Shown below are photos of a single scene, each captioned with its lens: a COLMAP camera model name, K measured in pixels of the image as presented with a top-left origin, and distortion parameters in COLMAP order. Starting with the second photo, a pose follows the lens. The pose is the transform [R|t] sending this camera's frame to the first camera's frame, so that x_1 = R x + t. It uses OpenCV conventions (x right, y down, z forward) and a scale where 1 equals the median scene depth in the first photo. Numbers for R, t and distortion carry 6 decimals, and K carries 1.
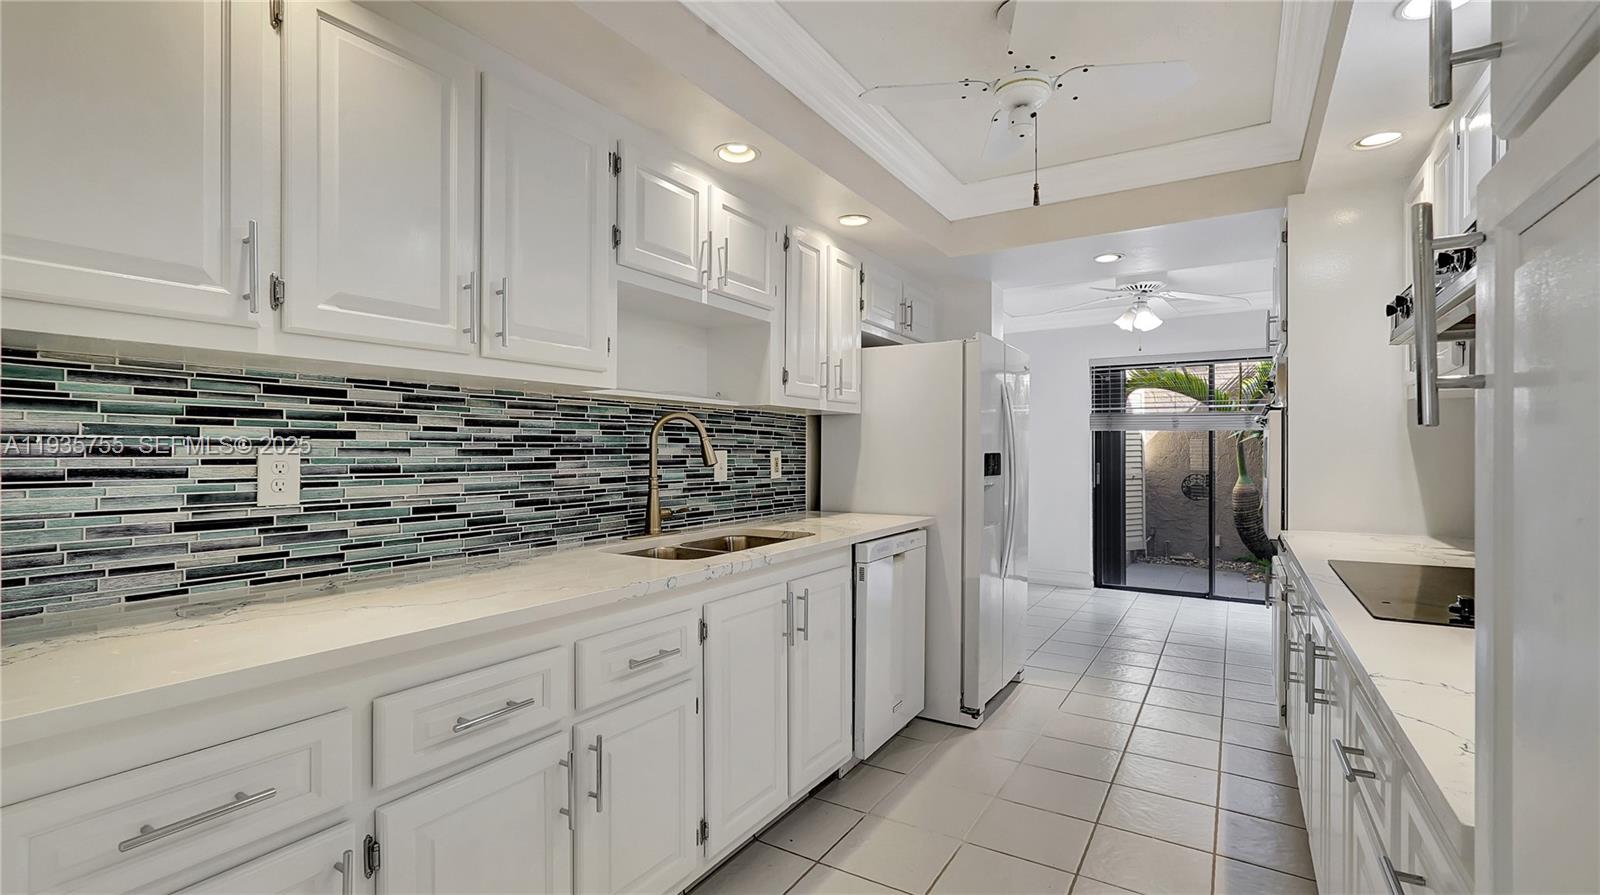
lens RADIAL K [[711.4, 0, 798.8], [0, 711.4, 452.7], [0, 0, 1]] dist [-0.002737, 0.000108]
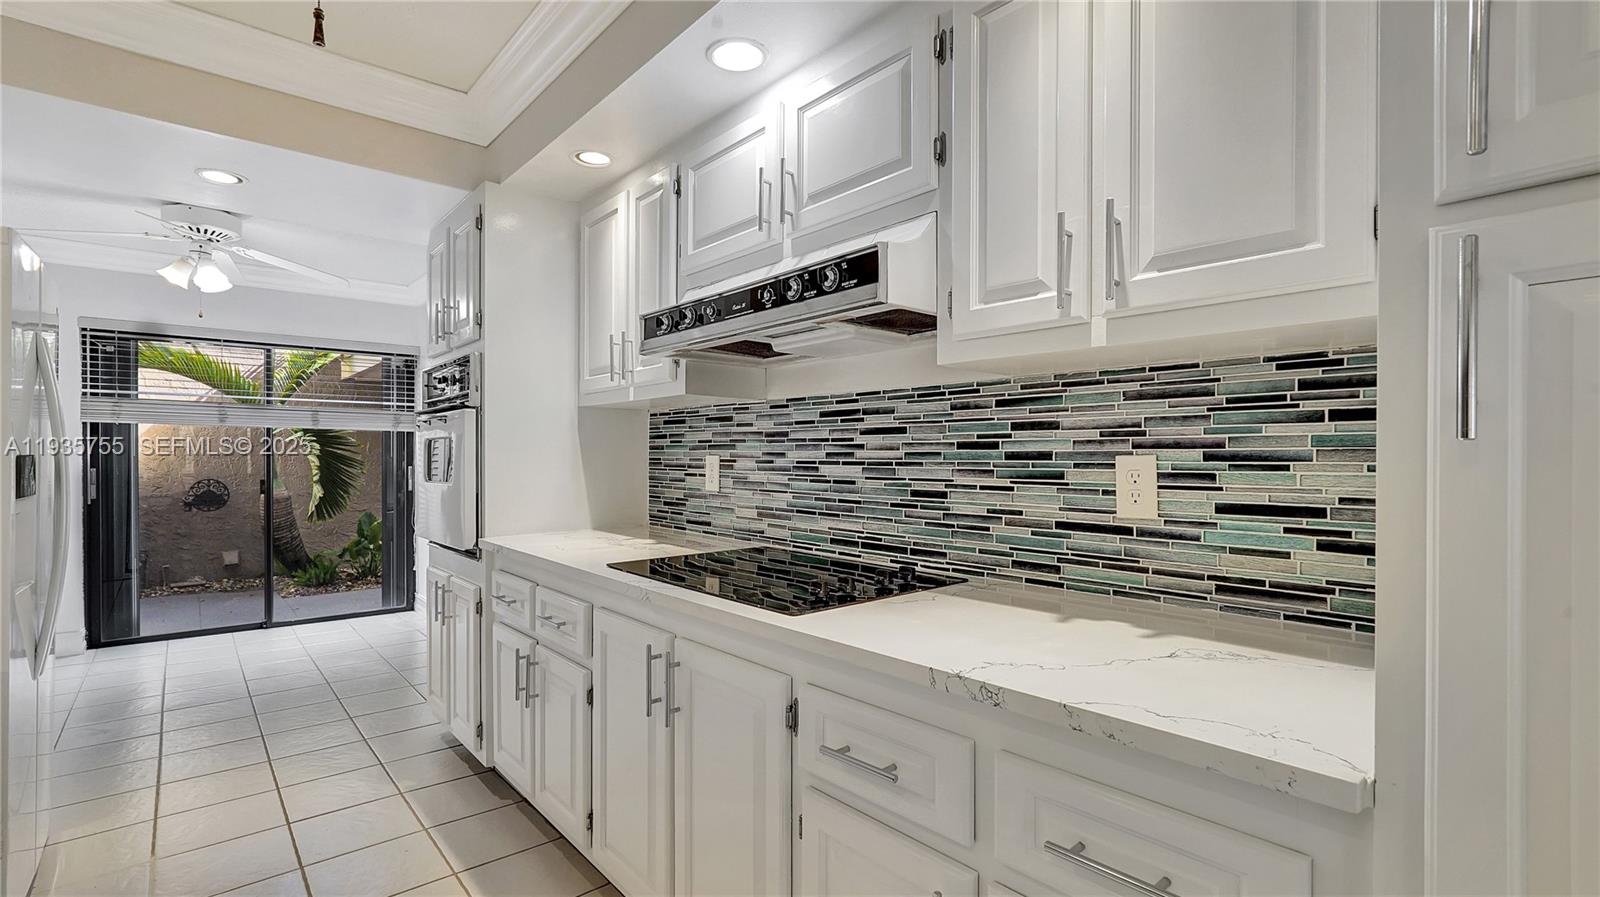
lens RADIAL K [[722.9, 0, 799.1], [0, 722.9, 456.5], [0, 0, 1]] dist [-0.003177, -0.000220]
pose [[0.303965, -0.003799, 0.952676, -0.099394], [-0.000799, 0.999991, 0.004243, -0.002284], [-0.952683, -0.002051, 0.303959, 0.338472]]
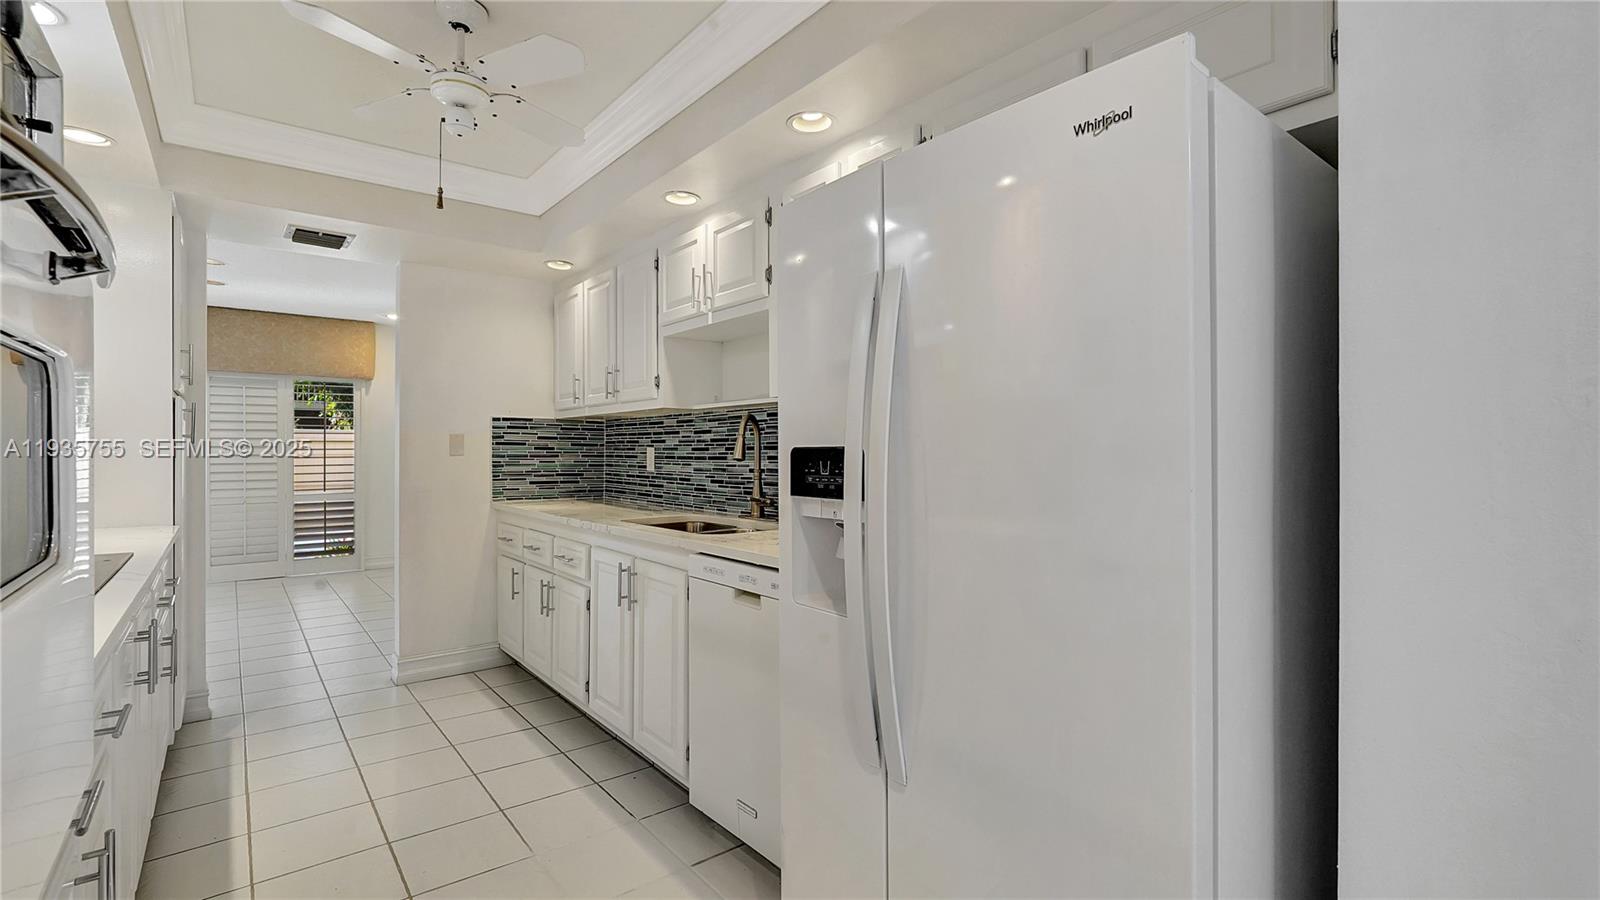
lens RADIAL K [[722.9, 0, 799.1], [0, 722.9, 458.0], [0, 0, 1]] dist [-0.003177, -0.000220]
pose [[-0.344468, 0.006966, -0.938772, 0.898189], [-0.003884, 0.999953, 0.008845, 0.003454], [0.938790, 0.006693, -0.344425, 1.467256]]
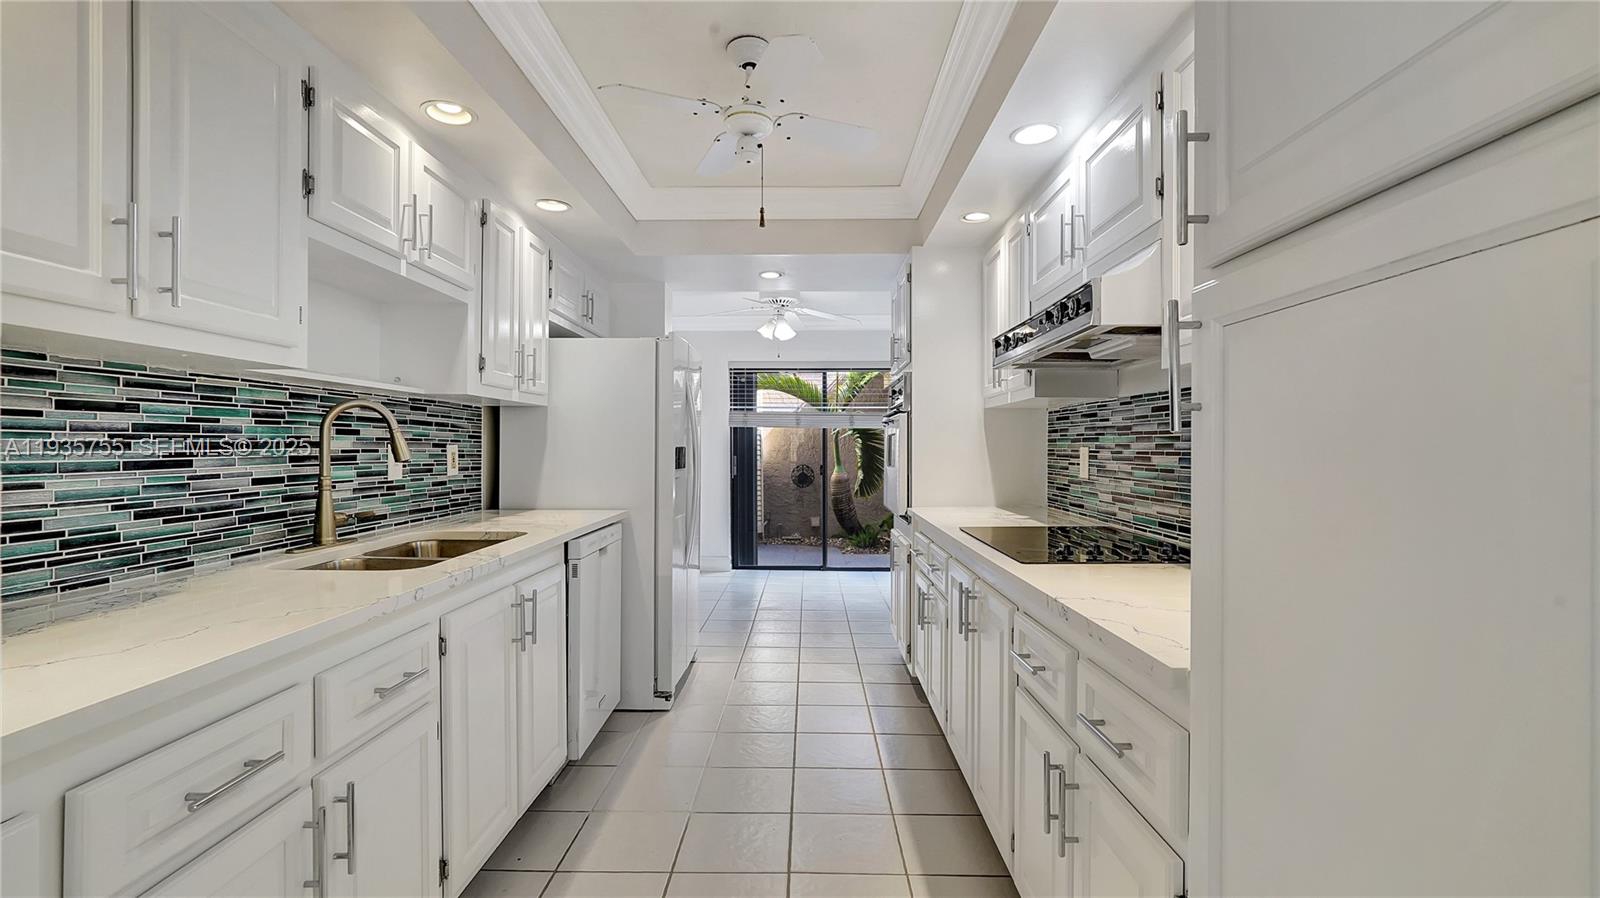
lens RADIAL K [[711.9, 0, 797.4], [0, 711.9, 446.4], [0, 0, 1]] dist [-0.001636, 0.005144]
pose [[0.860122, 0.000054, 0.510088, -0.152728], [0.000316, 1.000000, -0.000639, 0.000303], [-0.510088, 0.000711, 0.860122, 0.002559]]
